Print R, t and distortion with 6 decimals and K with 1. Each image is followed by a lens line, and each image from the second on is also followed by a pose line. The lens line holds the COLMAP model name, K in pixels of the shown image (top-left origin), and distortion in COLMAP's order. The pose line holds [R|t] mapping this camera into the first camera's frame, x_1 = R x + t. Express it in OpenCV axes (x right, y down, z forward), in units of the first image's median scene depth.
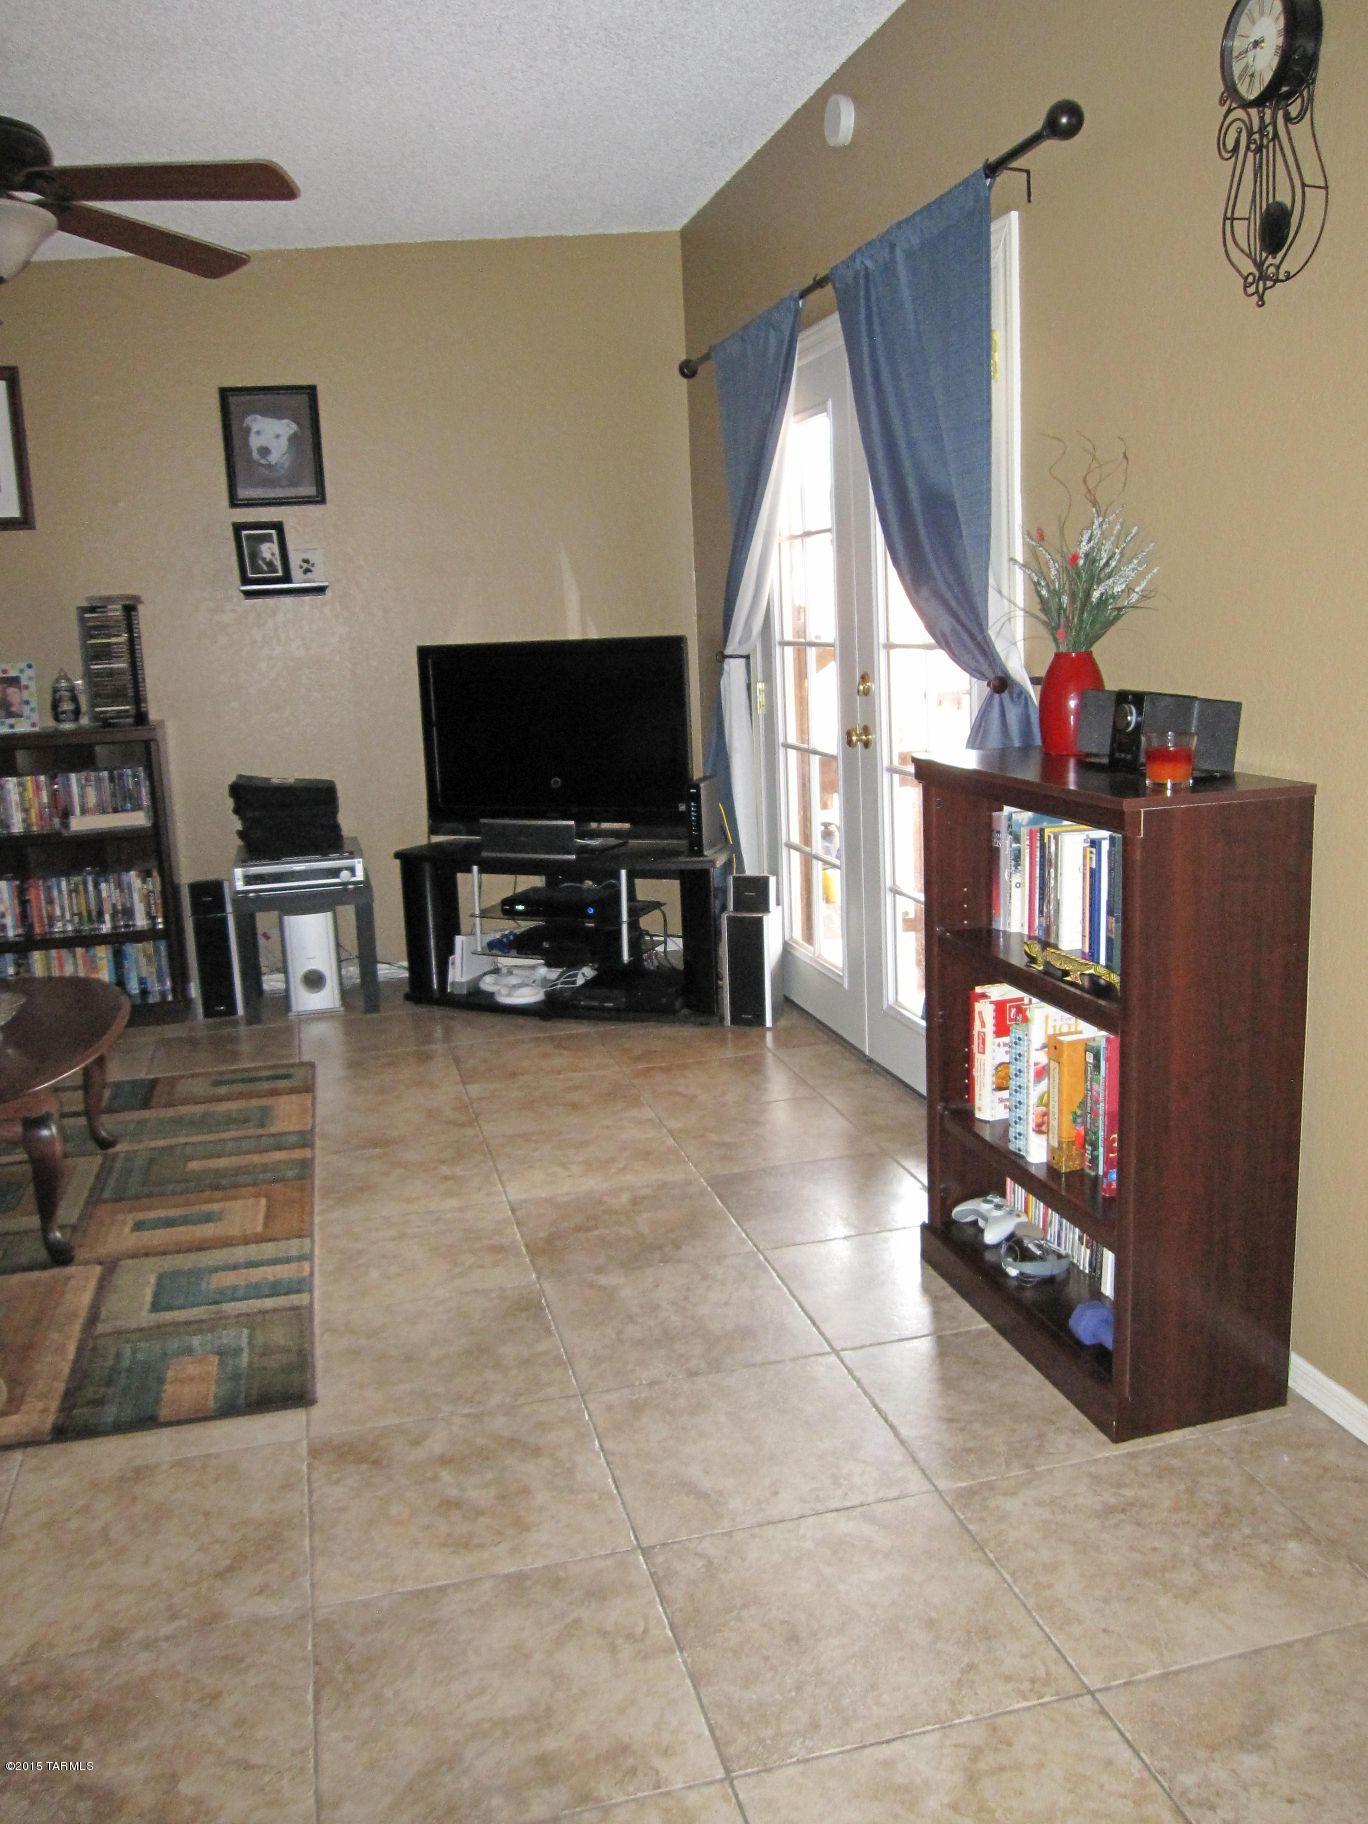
lens RADIAL K [[1510.4, 0, 693.8], [0, 1510.4, 905.9], [0, 0, 1]] dist [-0.084914, 0.054615]
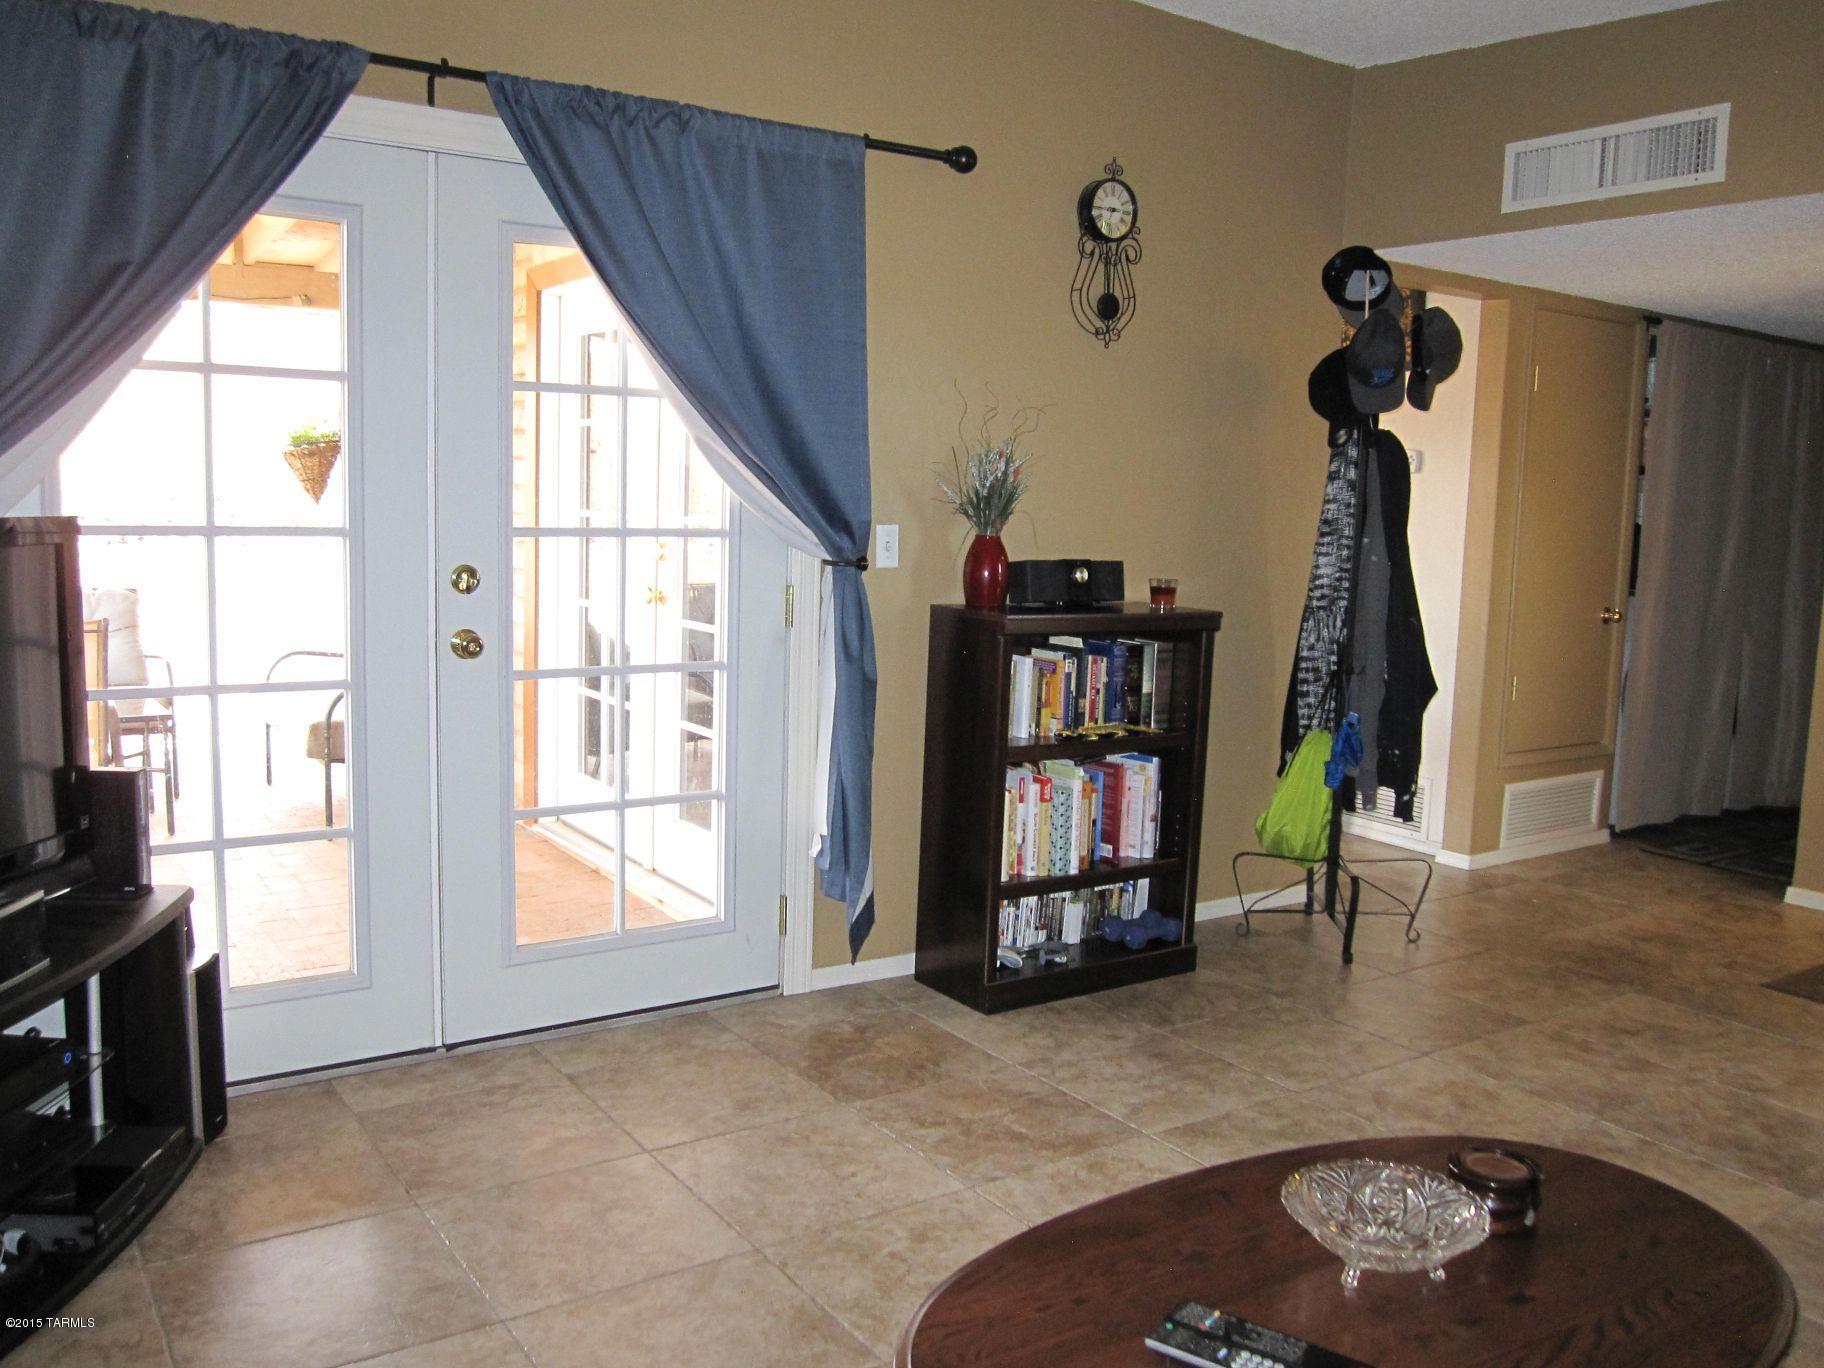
lens RADIAL K [[1516.8, 0, 940.2], [0, 1516.8, 684.6], [0, 0, 1]] dist [-0.072132, 0.039163]
pose [[-0.347212, -0.092866, 0.933177, -0.601951], [0.156072, 0.975485, 0.155147, -0.144330], [-0.924708, 0.199512, -0.324206, 0.847845]]
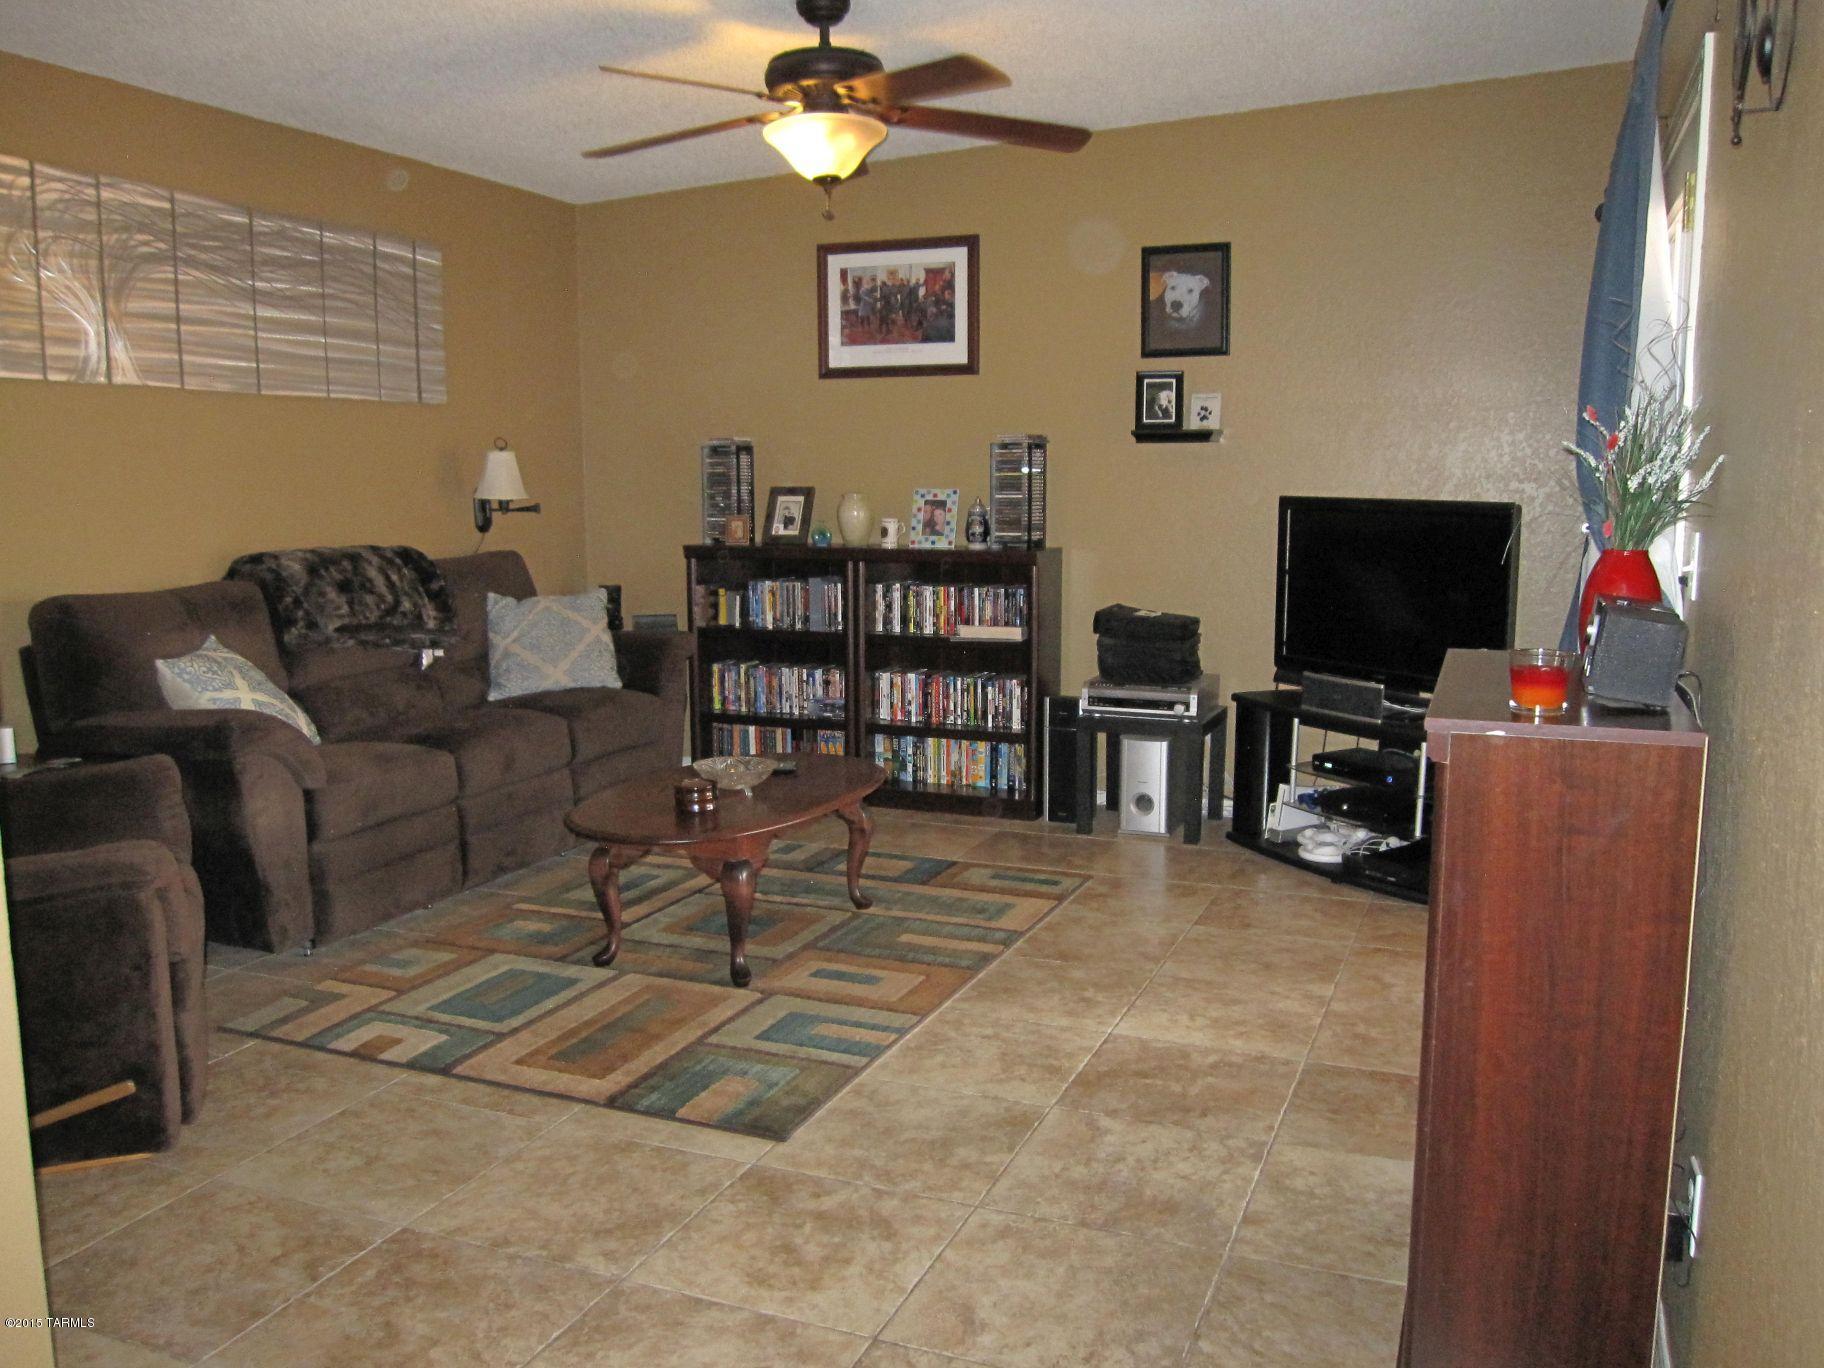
lens RADIAL K [[1510.4, 0, 925.3], [0, 1510.4, 694.1], [0, 0, 1]] dist [-0.084914, 0.054615]
pose [[0.801972, 0.128908, -0.583287, 0.240706], [-0.145216, 0.989218, 0.018959, -0.025149], [0.579442, 0.069498, 0.812045, 0.046063]]
